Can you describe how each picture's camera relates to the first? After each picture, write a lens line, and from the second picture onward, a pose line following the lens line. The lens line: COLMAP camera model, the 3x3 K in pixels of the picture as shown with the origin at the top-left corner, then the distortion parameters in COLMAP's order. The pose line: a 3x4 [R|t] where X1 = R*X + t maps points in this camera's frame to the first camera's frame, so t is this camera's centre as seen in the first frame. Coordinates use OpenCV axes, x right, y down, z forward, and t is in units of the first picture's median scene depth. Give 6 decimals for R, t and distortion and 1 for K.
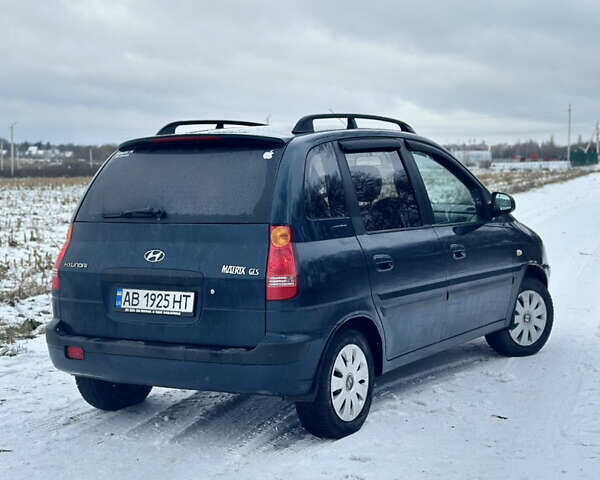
lens RADIAL K [[1078.6, 0, 300.0], [0, 1078.6, 240.0], [0, 0, 1]] dist [0.161102, 0.031775]
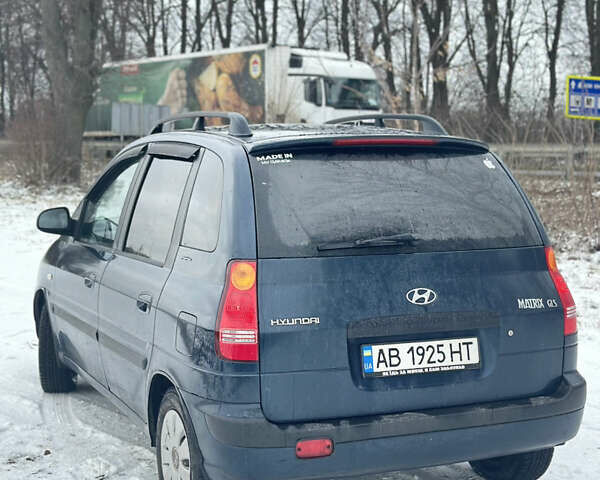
lens RADIAL K [[1078.6, 0, 300.0], [0, 1078.6, 240.0], [0, 0, 1]] dist [0.161102, 0.031775]
pose [[0.558414, -0.048481, 0.828144, -0.805905], [0.045143, 0.998588, 0.028020, -0.049578], [-0.828333, 0.021738, 0.559814, 0.646984]]
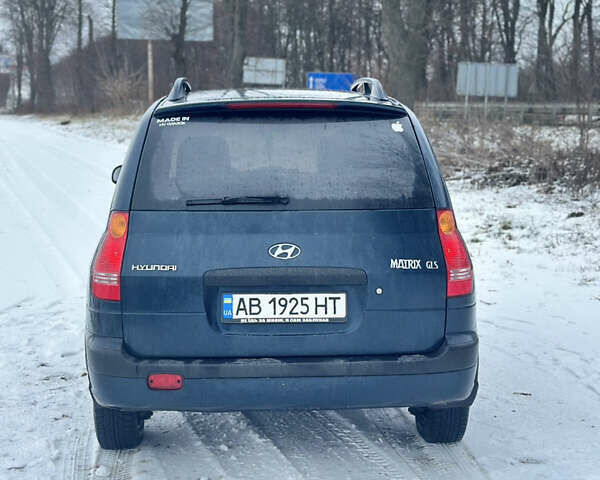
lens RADIAL K [[1078.6, 0, 300.0], [0, 1078.6, 240.0], [0, 0, 1]] dist [0.161102, 0.031775]
pose [[0.818961, -0.047764, 0.571858, -0.585332], [0.022313, 0.998427, 0.051439, -0.034932], [-0.573415, -0.029367, 0.818739, 0.335221]]
